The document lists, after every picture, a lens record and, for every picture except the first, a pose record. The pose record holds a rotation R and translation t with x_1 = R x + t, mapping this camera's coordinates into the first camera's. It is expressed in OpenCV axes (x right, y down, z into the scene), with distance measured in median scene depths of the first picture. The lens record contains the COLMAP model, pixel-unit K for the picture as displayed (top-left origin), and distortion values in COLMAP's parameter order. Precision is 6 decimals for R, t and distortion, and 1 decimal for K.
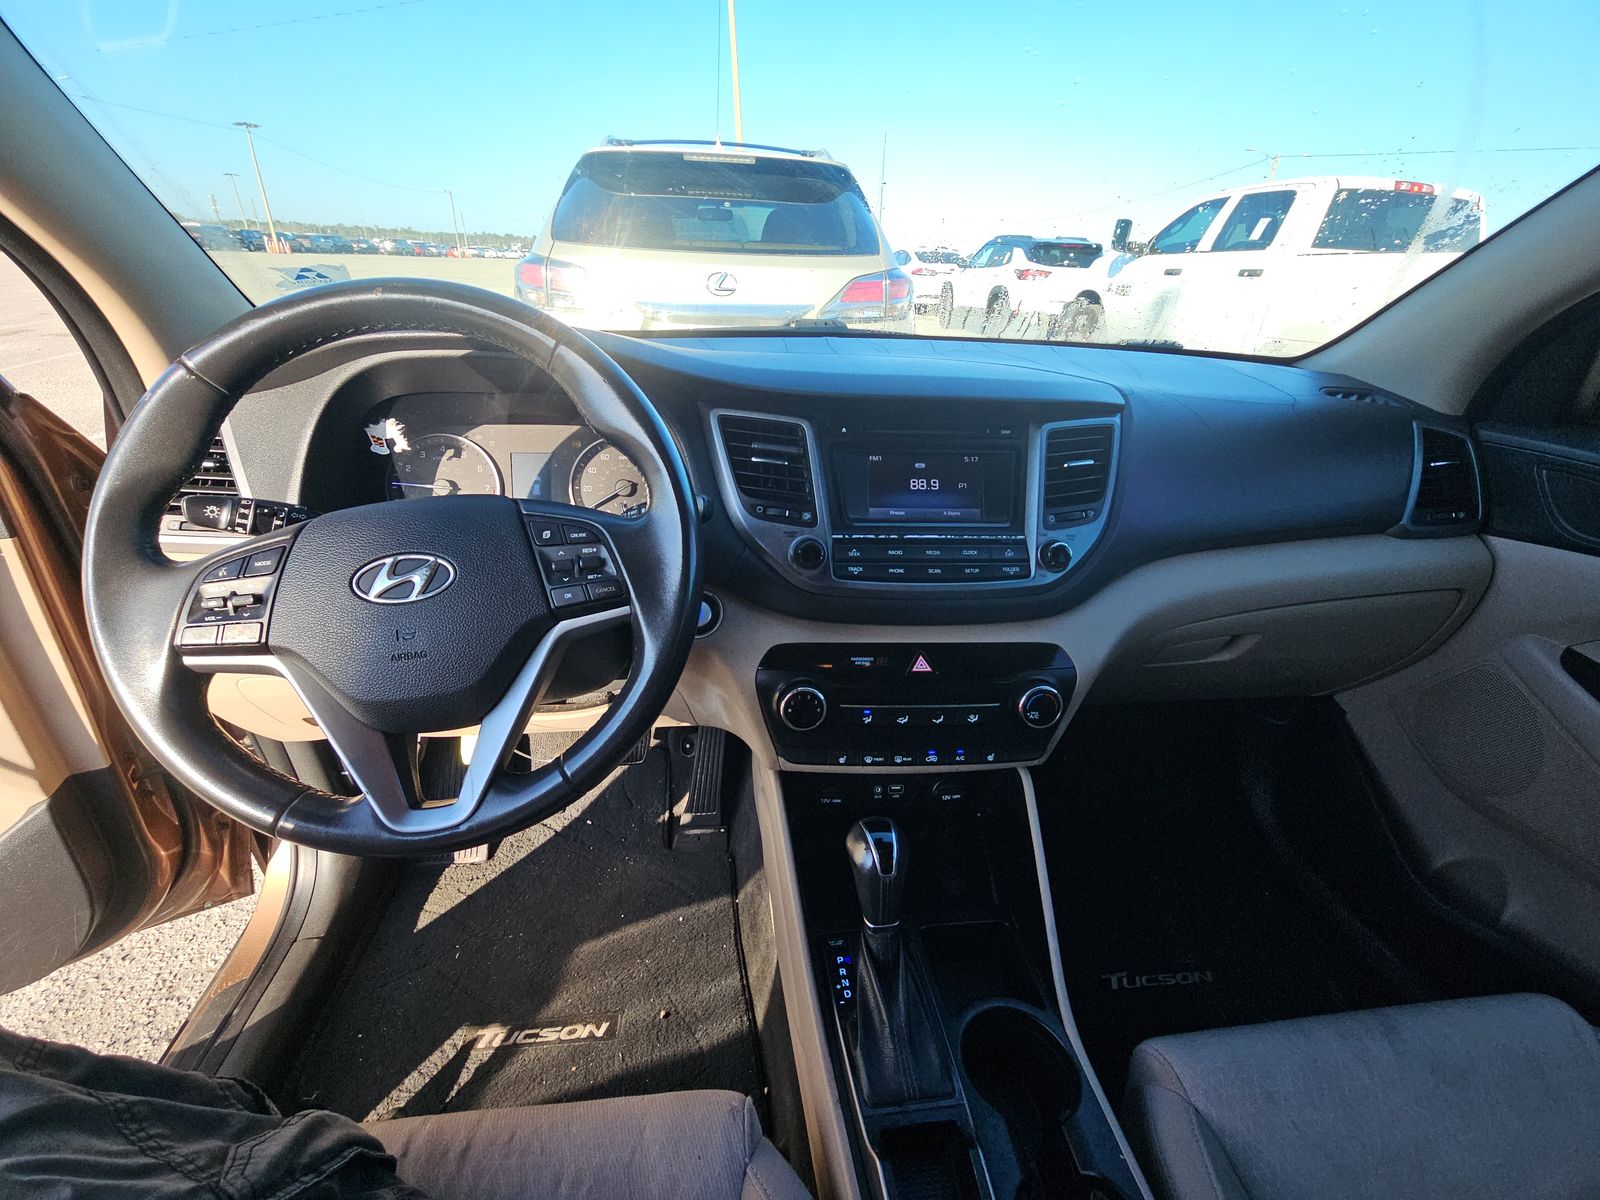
lens RADIAL K [[639.9, 0, 800.0], [0, 639.9, 600.0], [0, 0, 1]] dist [0.001740, 0.000216]
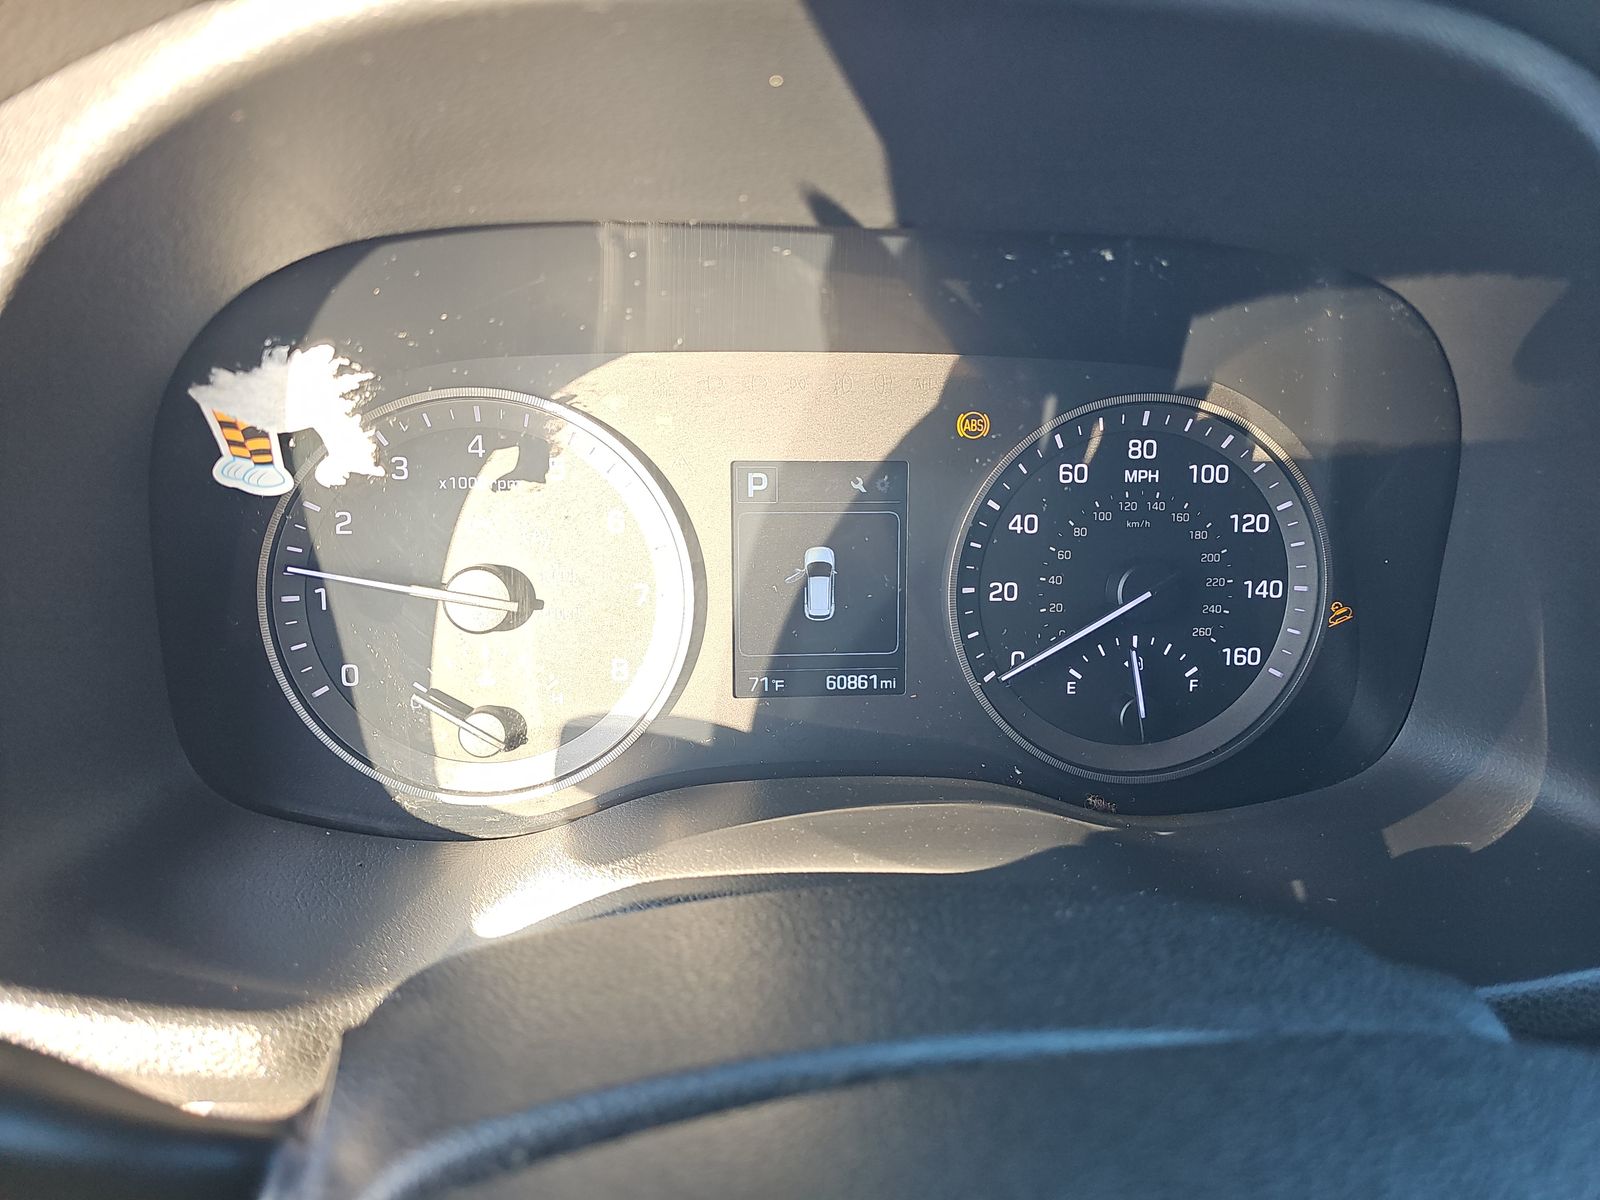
lens RADIAL K [[1039.8, 0, 802.4], [0, 1039.8, 555.4], [0, 0, 1]] dist [-0.020467, -0.000481]
pose [[0.999885, 0.008890, -0.012289, -0.483196], [-0.009117, 0.999787, -0.018529, -0.212921], [0.012121, 0.018639, 0.999753, 0.674597]]
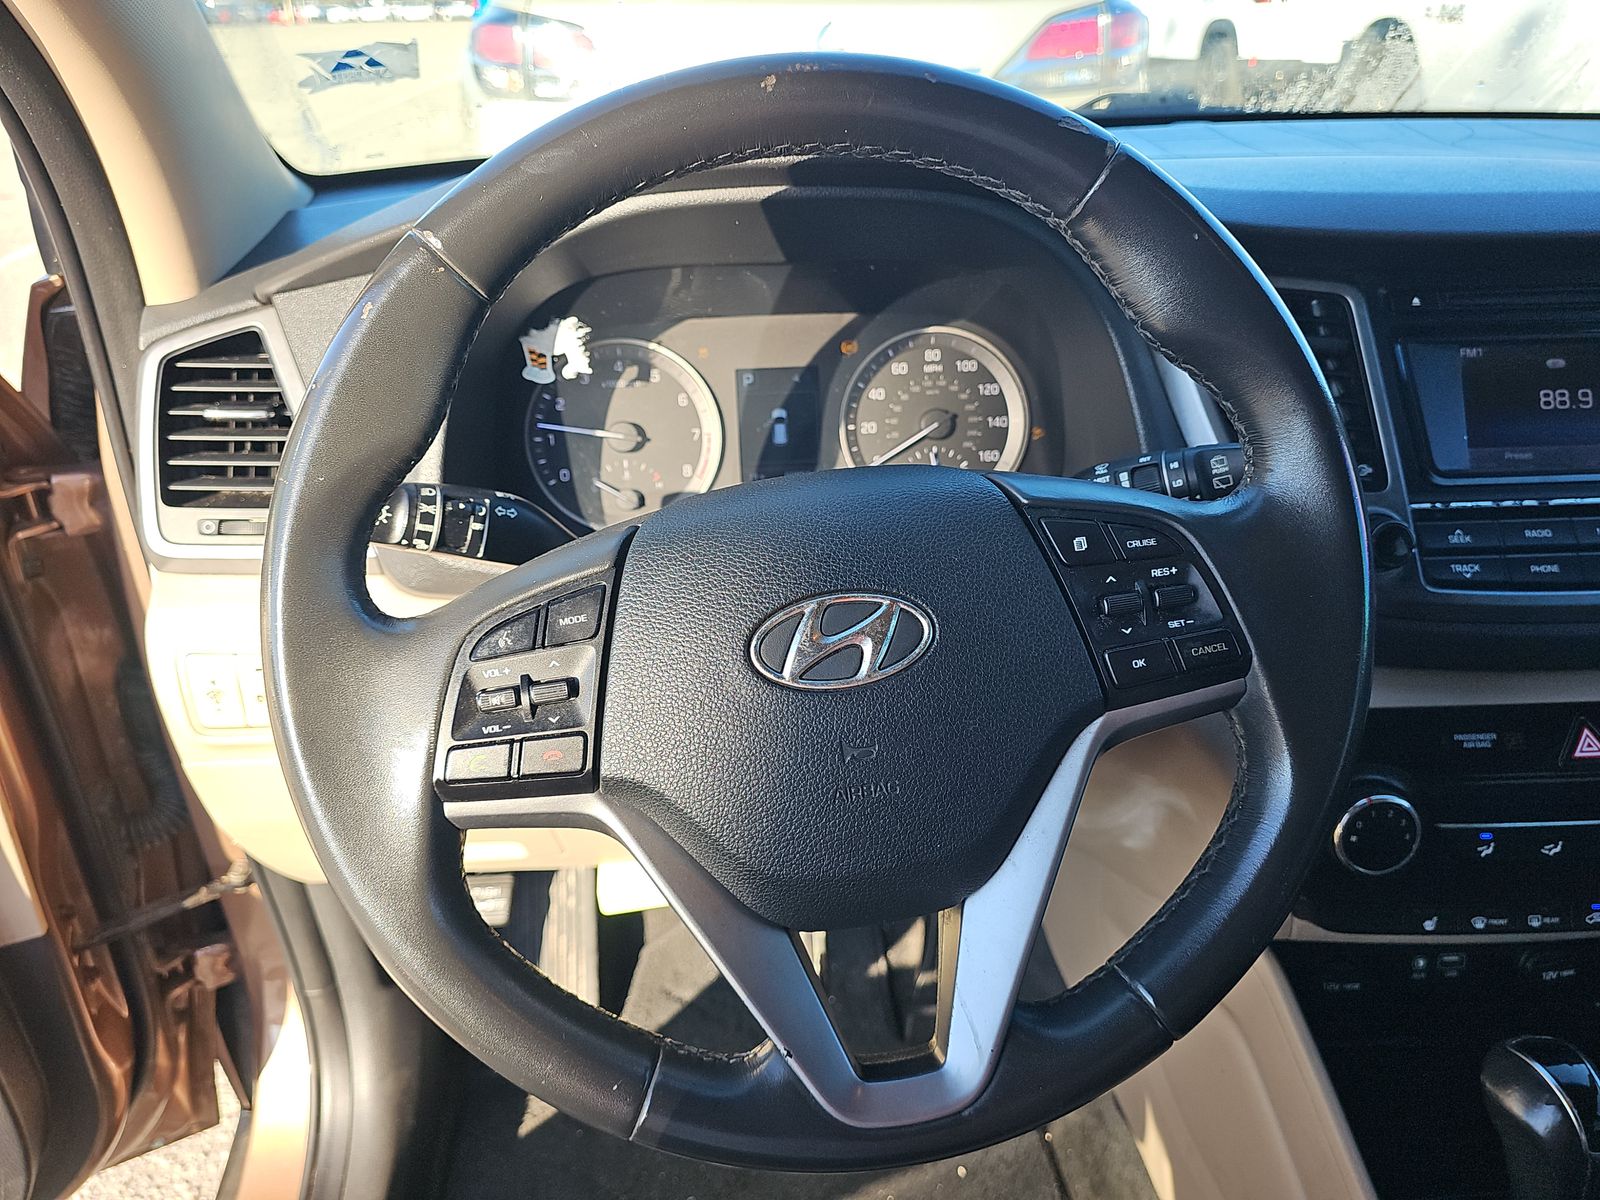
lens RADIAL K [[1061.4, 0, 800.0], [0, 1061.4, 600.0], [0, 0, 1]] dist [0.031877, -0.047781]
pose [[0.998107, -0.028991, -0.054239, -0.406889], [0.030507, 0.999161, 0.027322, -0.061593], [0.053402, -0.028925, 0.998154, 0.092475]]
